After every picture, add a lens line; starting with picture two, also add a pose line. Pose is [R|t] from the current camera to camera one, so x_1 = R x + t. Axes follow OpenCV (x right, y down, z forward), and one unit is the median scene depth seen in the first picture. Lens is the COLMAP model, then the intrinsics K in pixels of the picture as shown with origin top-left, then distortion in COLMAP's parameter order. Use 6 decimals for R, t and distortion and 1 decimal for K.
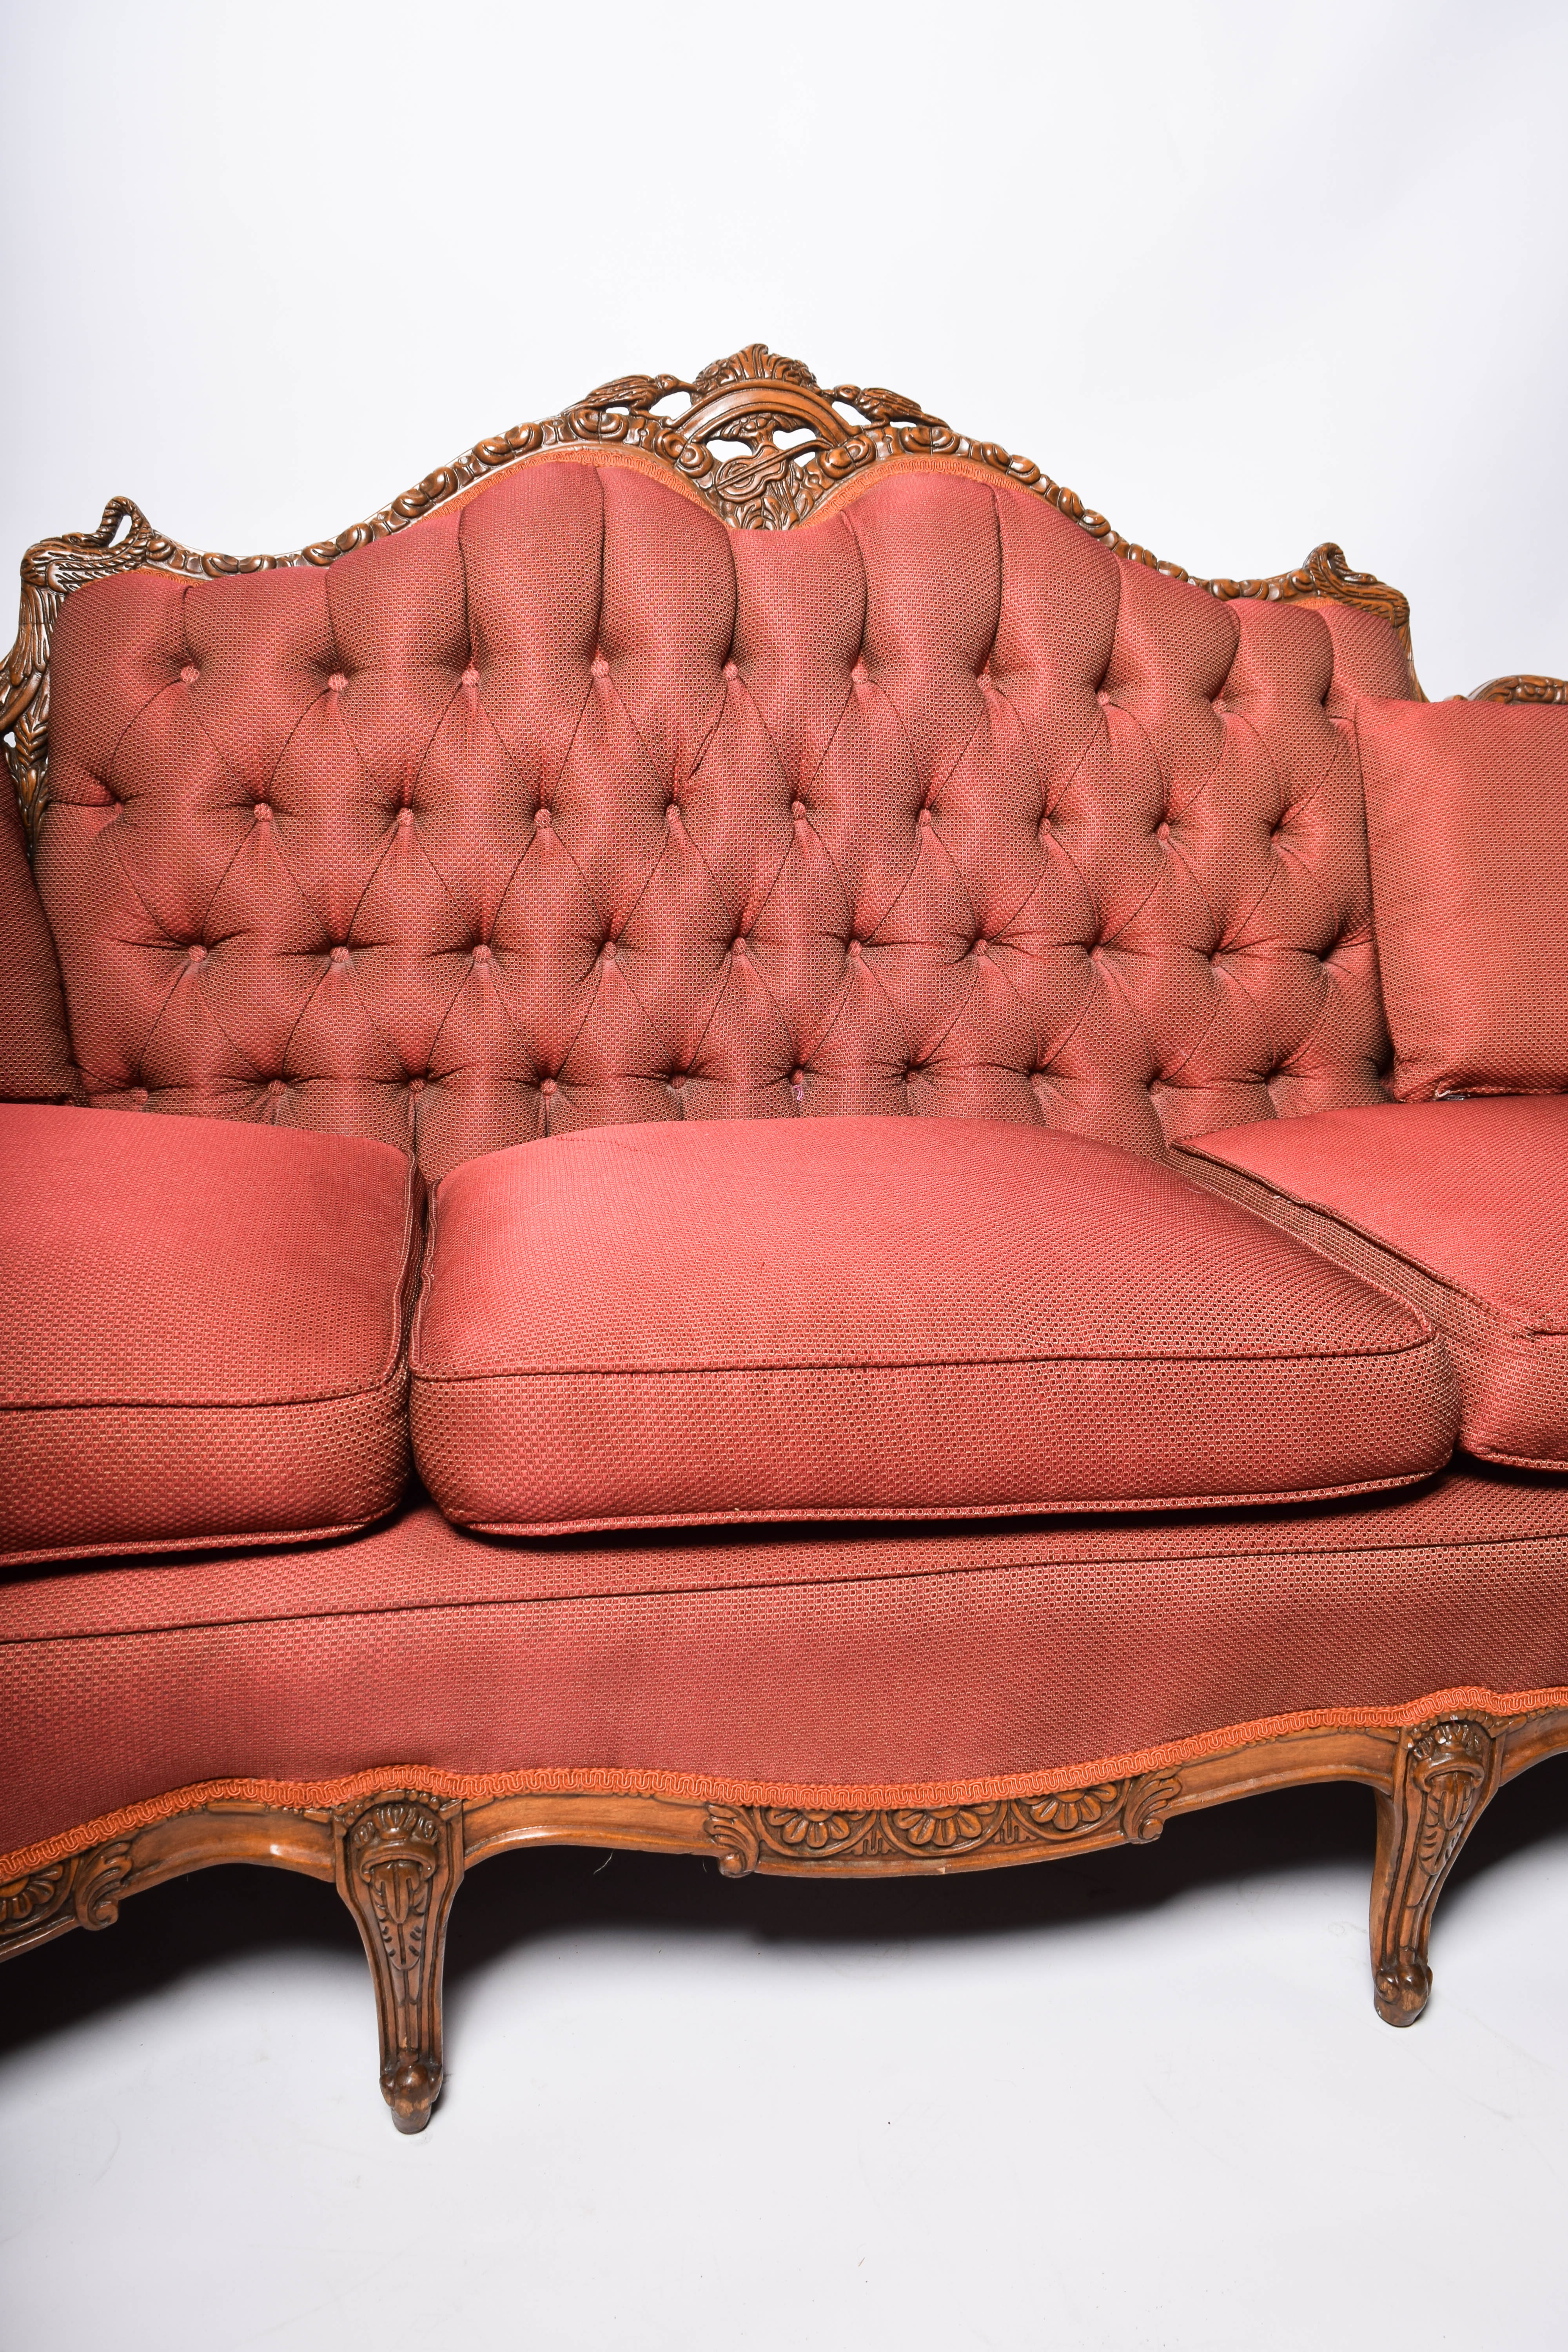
lens RADIAL K [[1815.5, 0, 787.3], [0, 1815.5, 1177.0], [0, 0, 1]] dist [-0.014985, -0.002377]
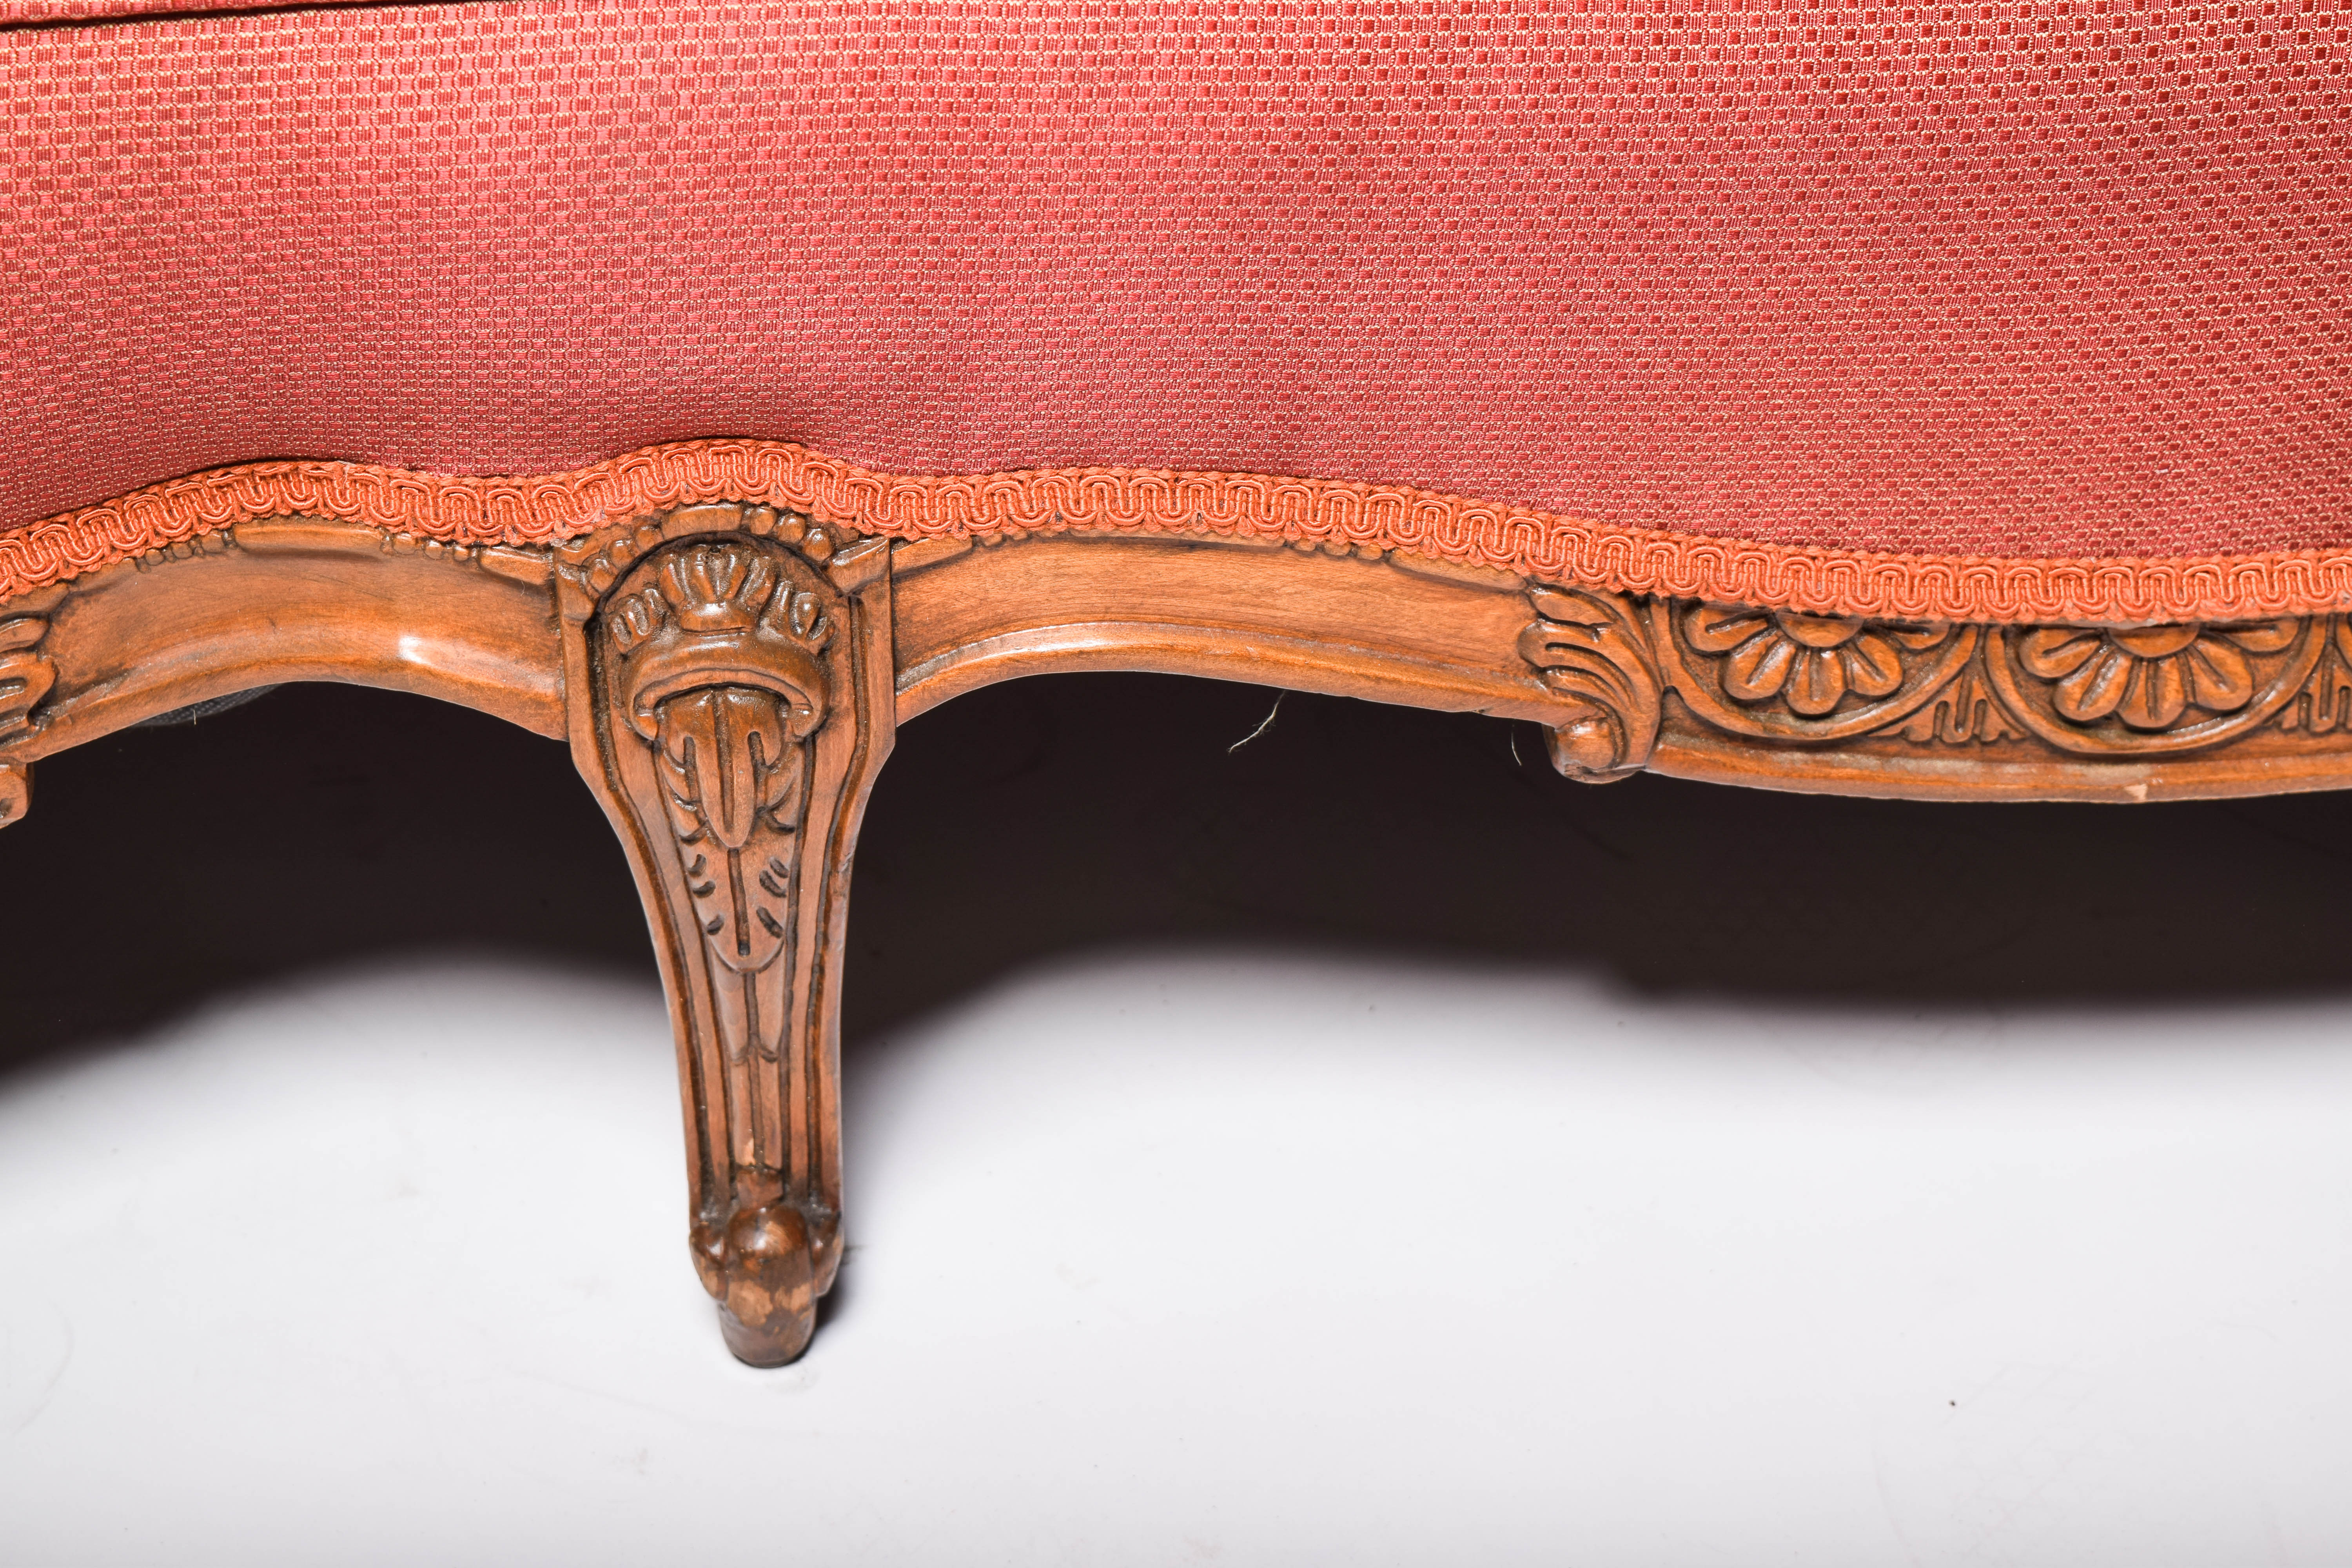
lens RADIAL K [[4174.0, 0, 1178.3], [0, 4174.0, 784.5], [0, 0, 1]] dist [-0.029709, 0.000000]
pose [[0.995539, 0.036582, -0.086974, -0.040315], [-0.010622, 0.959376, 0.281931, 0.141948], [0.093755, -0.279750, 0.955484, 0.151442]]
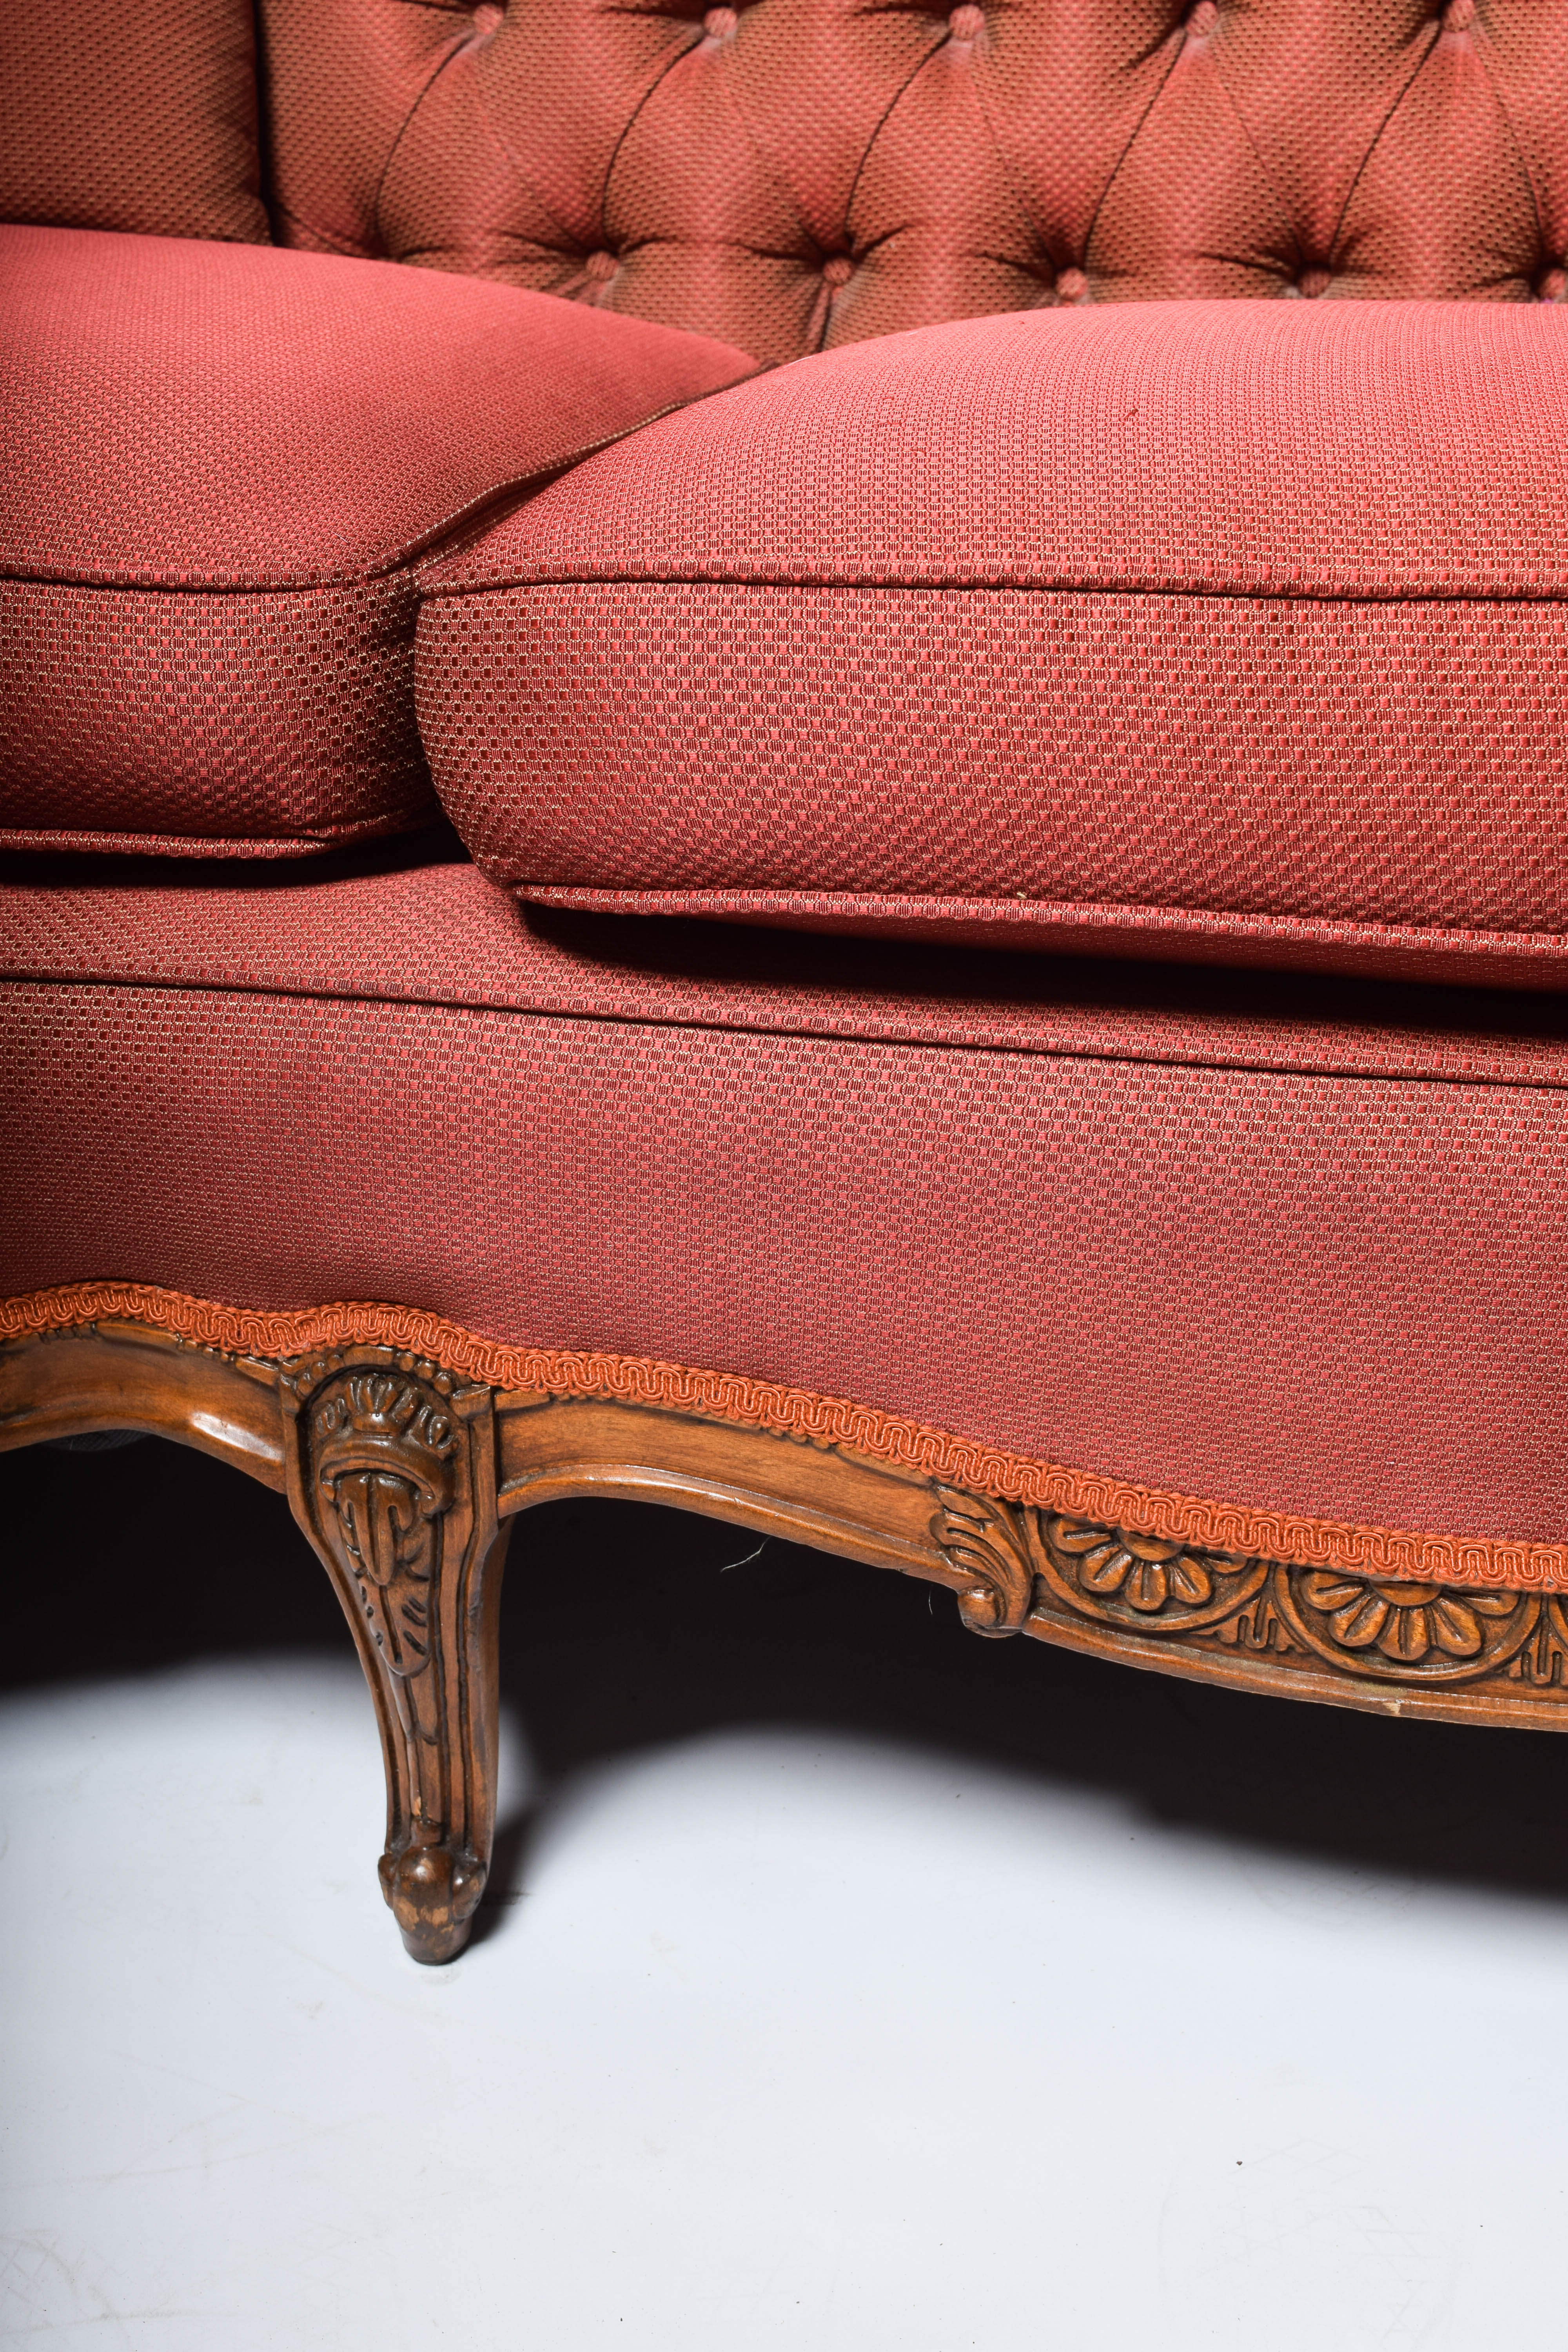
lens RADIAL K [[2922.4, 0, 778.2], [0, 2922.4, 1197.2], [0, 0, 1]] dist [-0.034345, 0.000000]
pose [[0.919614, 0.134973, -0.368908, 0.214463], [-0.085163, 0.985285, 0.148193, 0.143936], [0.383481, -0.104863, 0.917576, 0.218195]]
